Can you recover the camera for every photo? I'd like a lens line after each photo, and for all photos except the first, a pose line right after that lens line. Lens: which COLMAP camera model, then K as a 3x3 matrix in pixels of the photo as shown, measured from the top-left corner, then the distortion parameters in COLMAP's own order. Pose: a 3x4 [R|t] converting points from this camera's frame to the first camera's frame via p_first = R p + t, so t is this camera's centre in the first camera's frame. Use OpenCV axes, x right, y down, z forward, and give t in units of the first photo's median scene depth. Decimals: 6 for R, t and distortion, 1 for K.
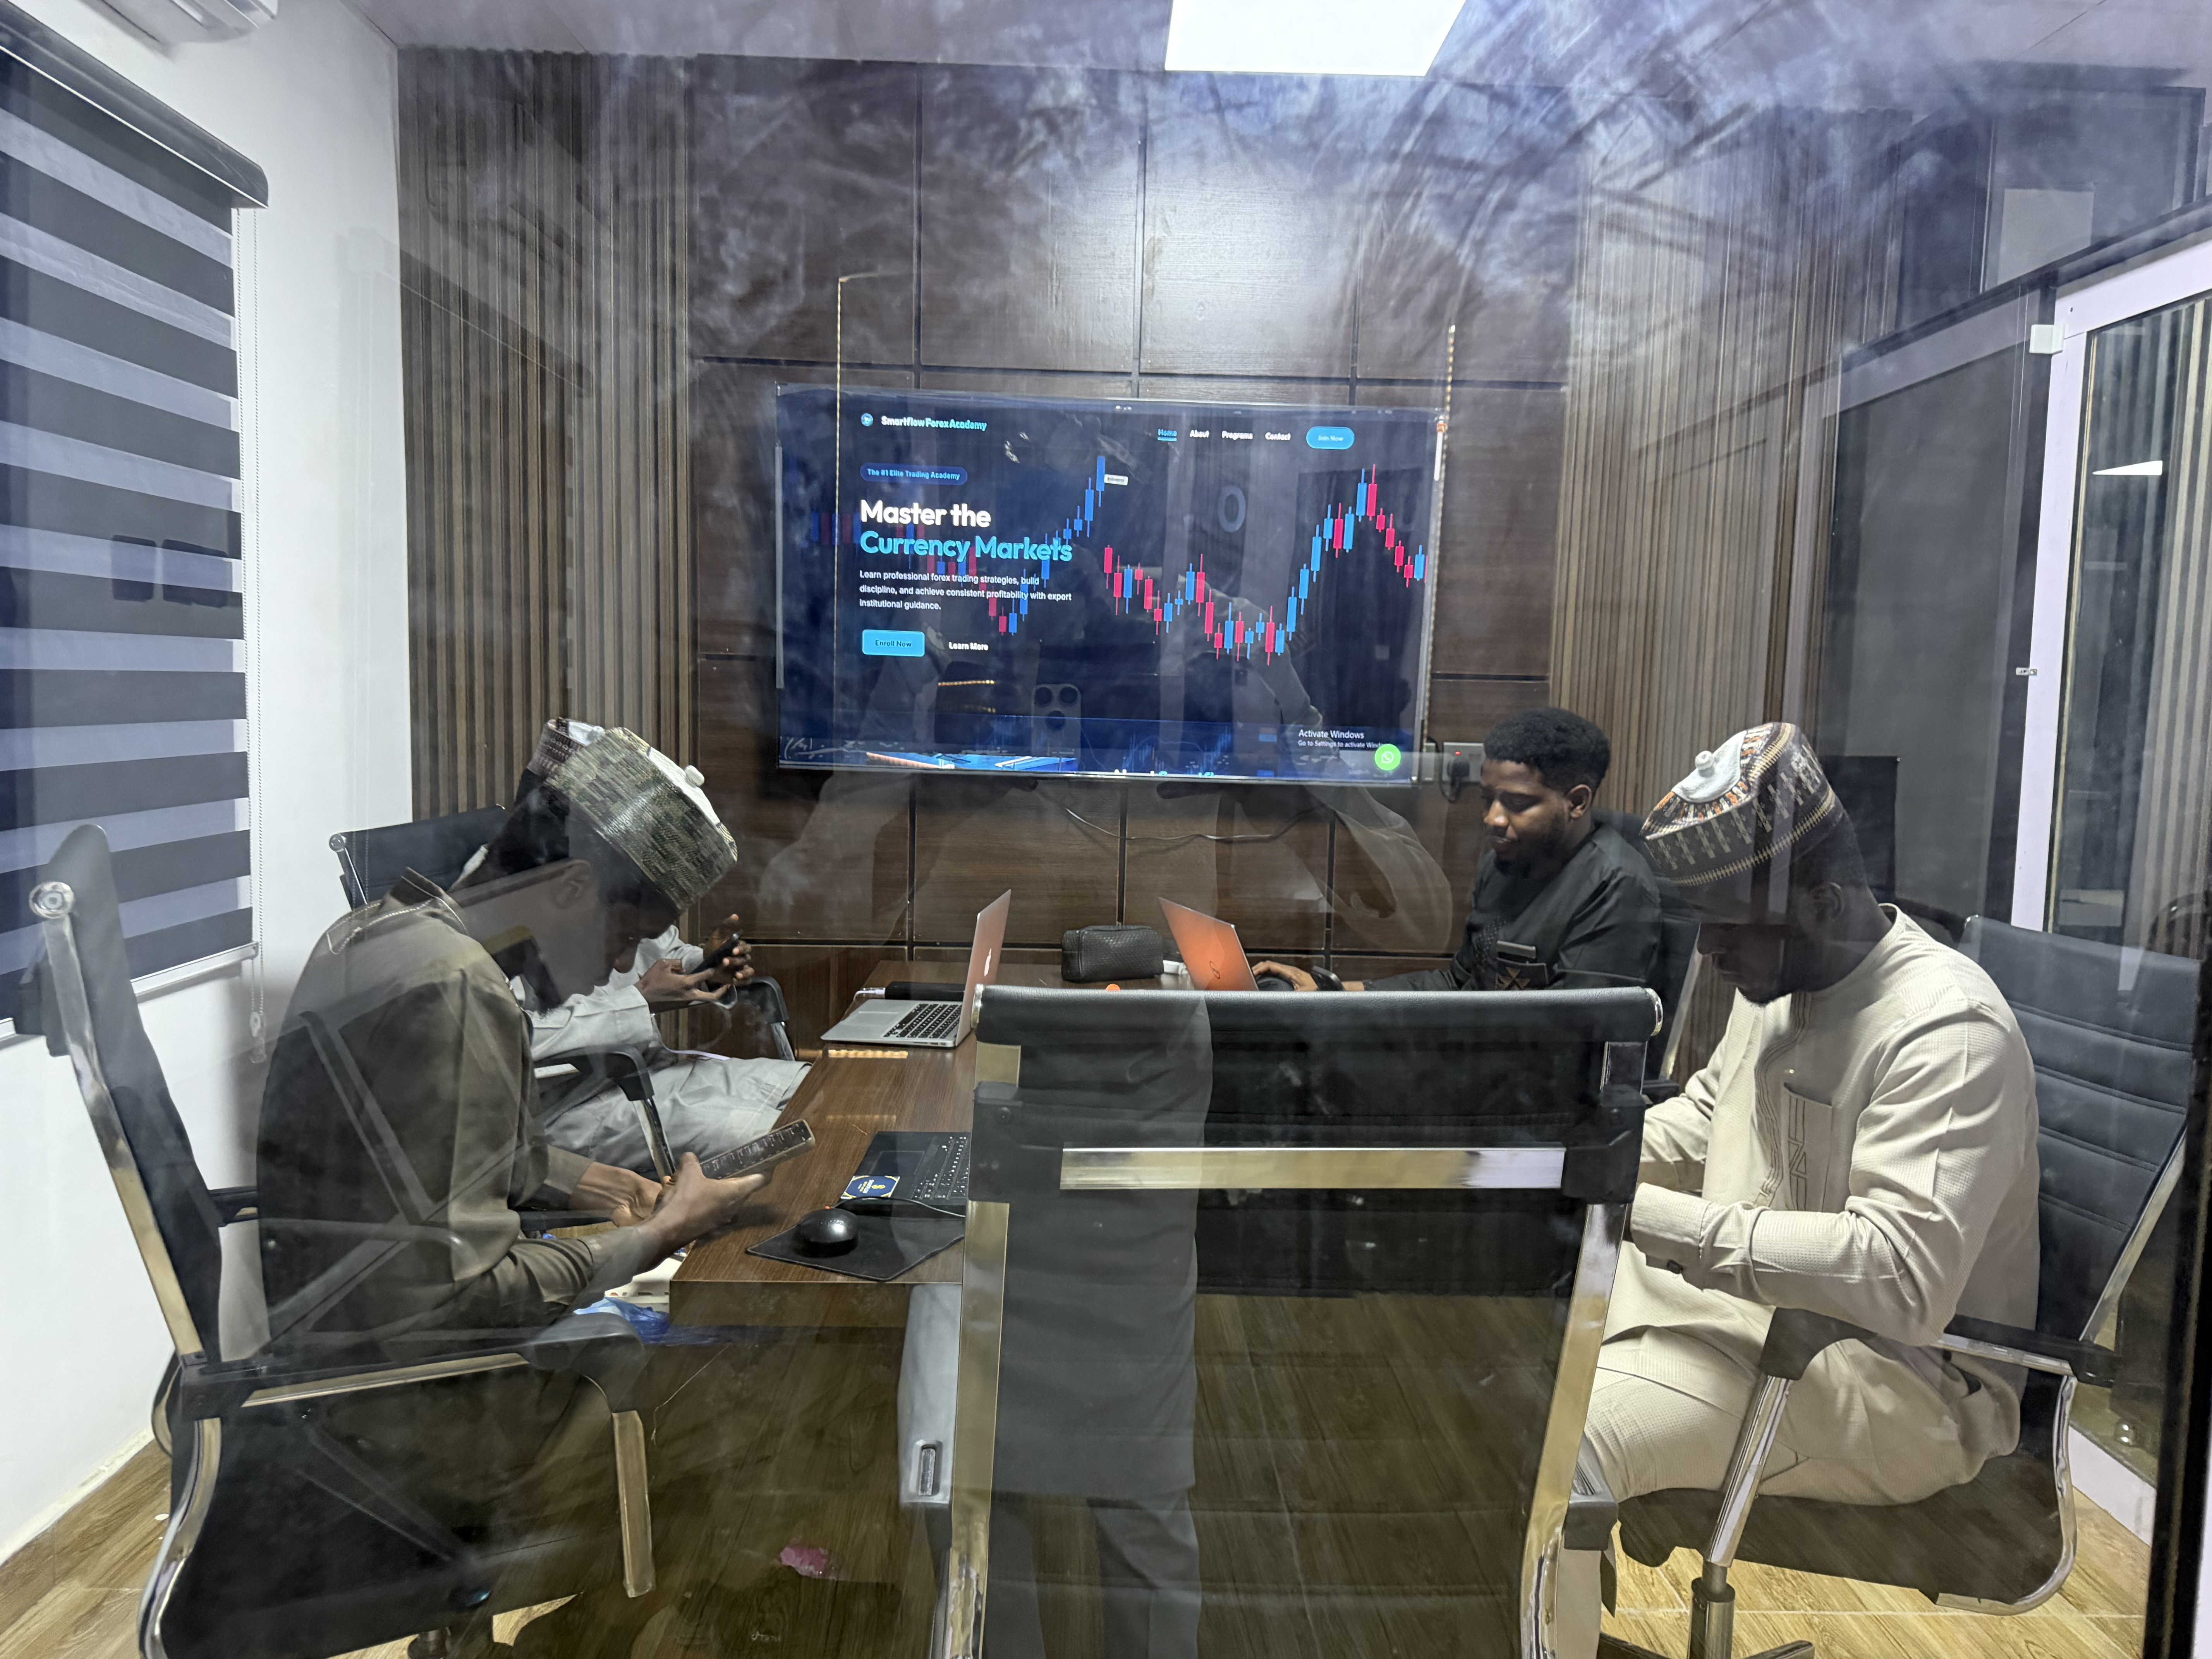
lens RADIAL K [[1549.8, 0, 1118.9], [0, 1549.8, 832.4], [0, 0, 1]] dist [0.044036, -0.002550]
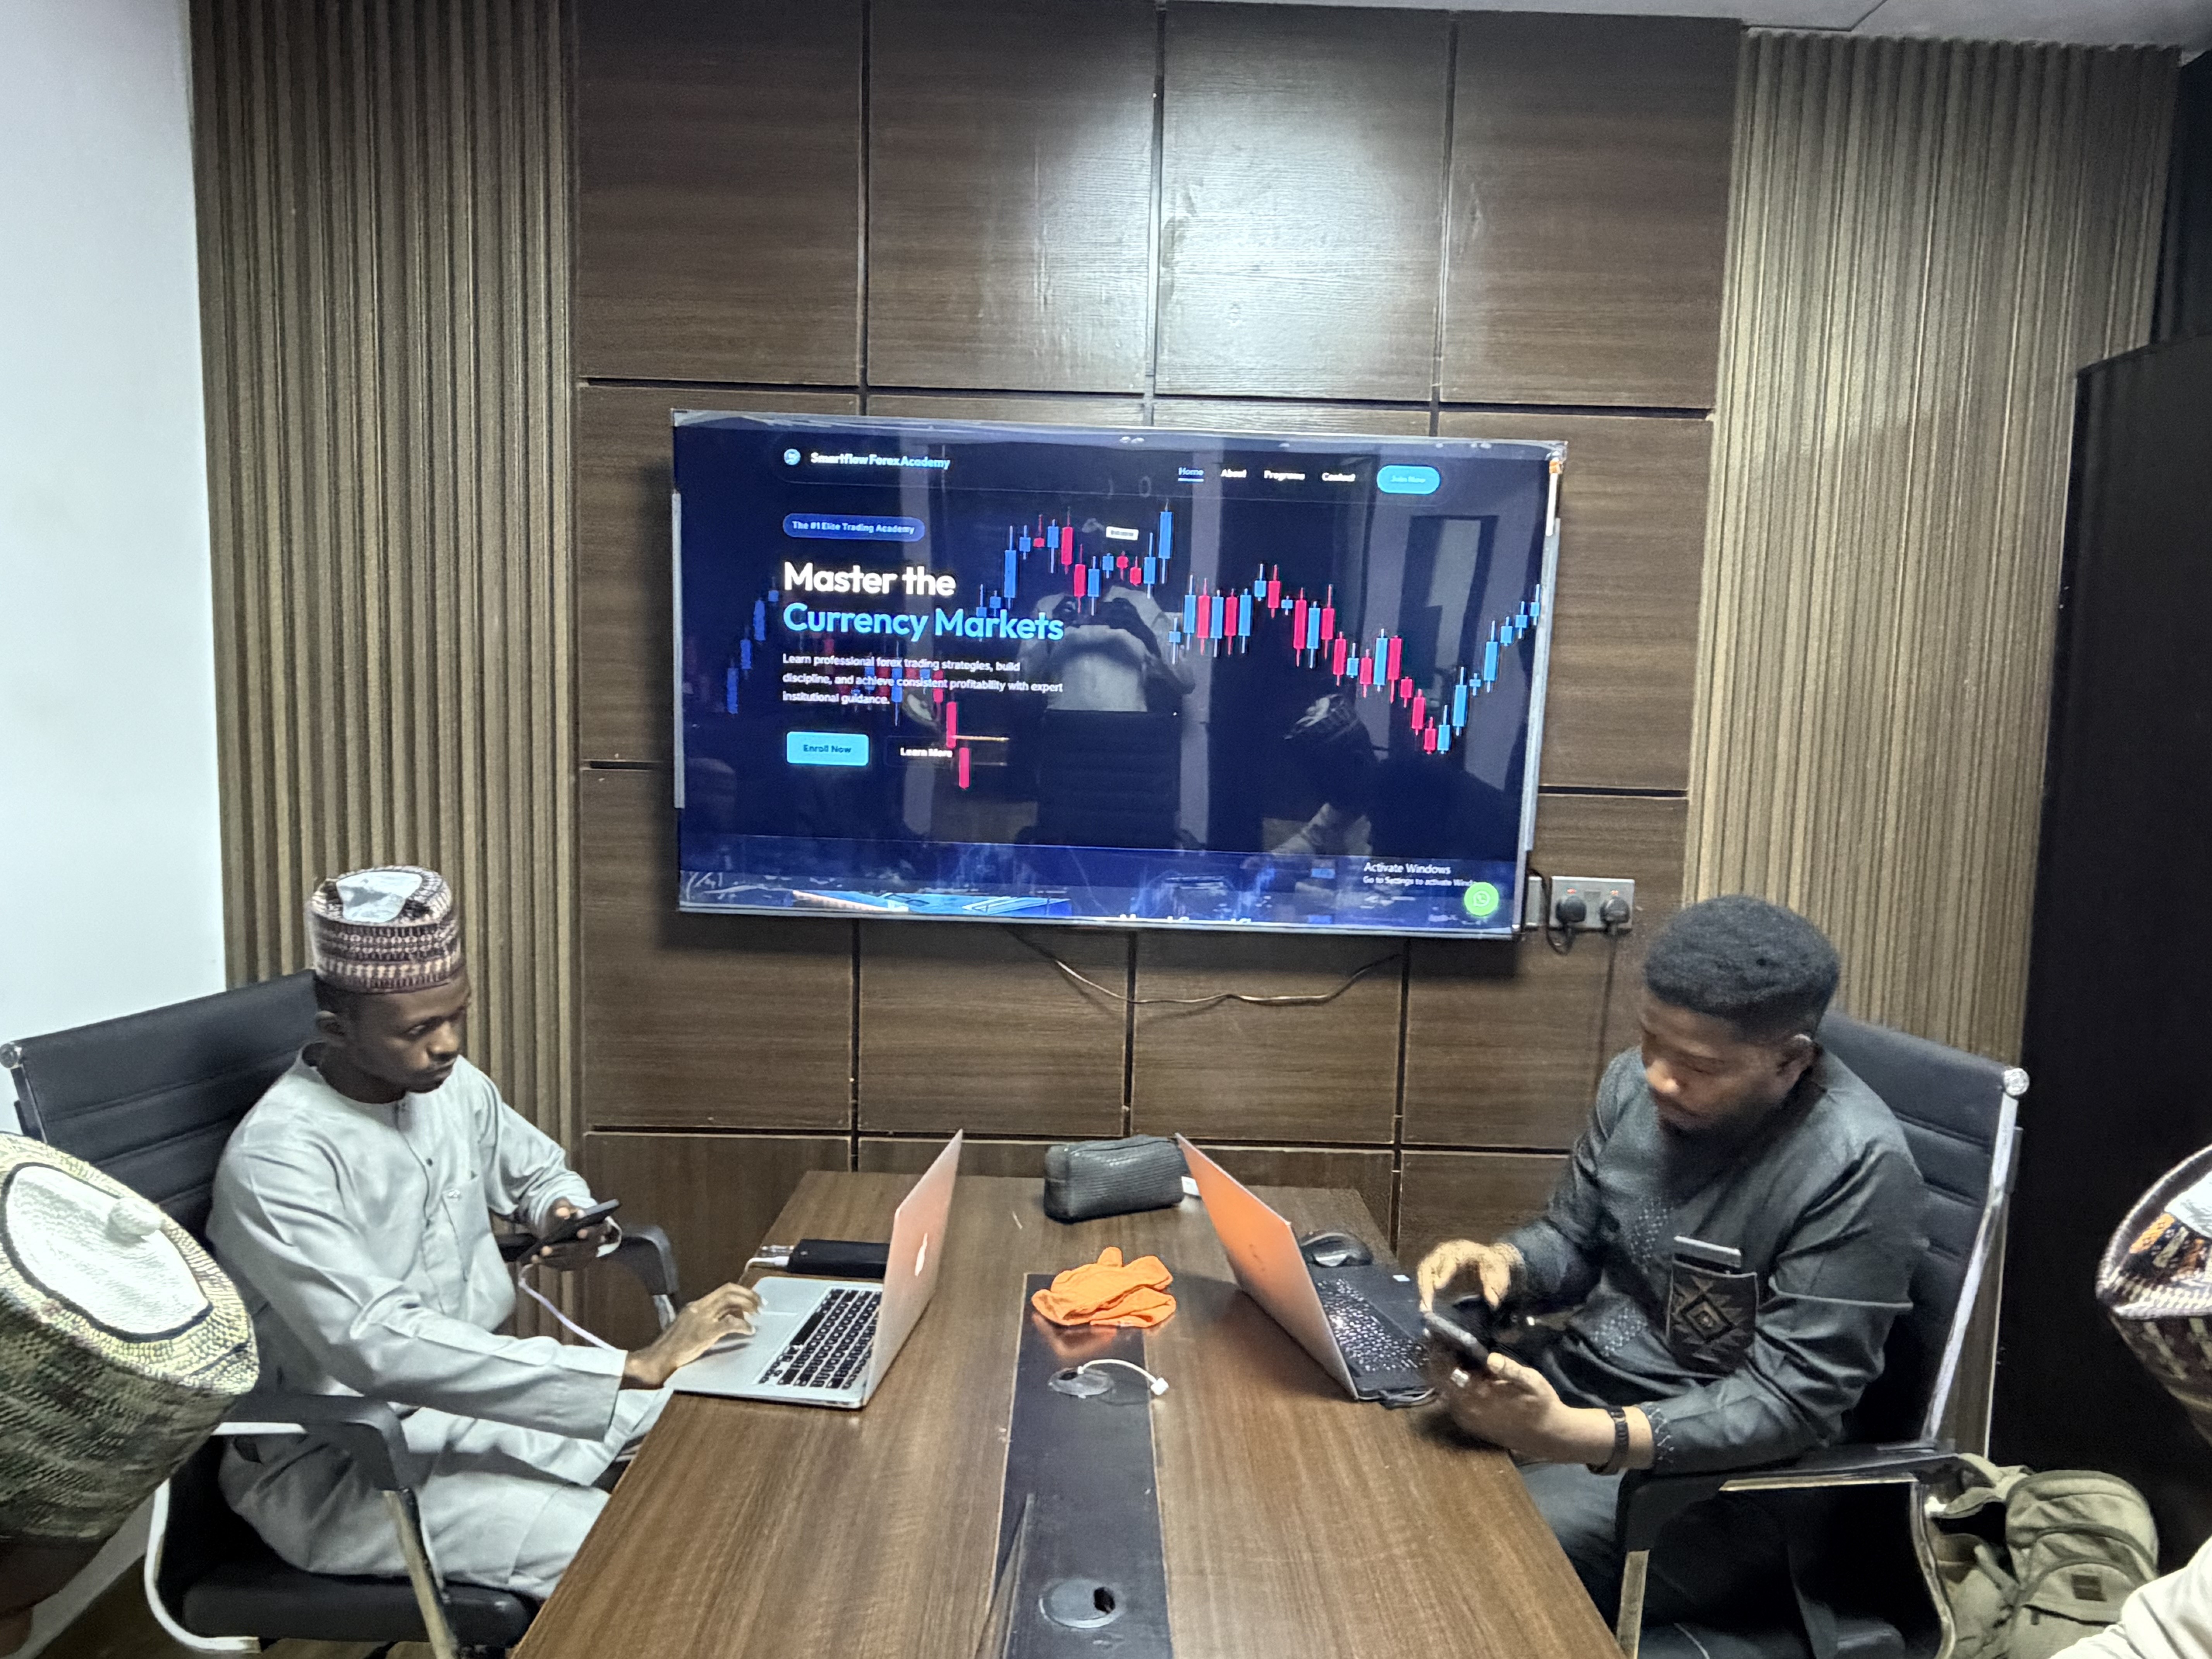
lens RADIAL K [[1469.5, 0, 1104.3], [0, 1469.5, 835.6], [0, 0, 1]] dist [-0.057991, -0.000379]
pose [[0.999601, 0.004313, -0.027916, 0.009845], [-0.004524, 0.999962, -0.007508, -0.075659], [0.027883, 0.007632, 0.999582, 0.293023]]
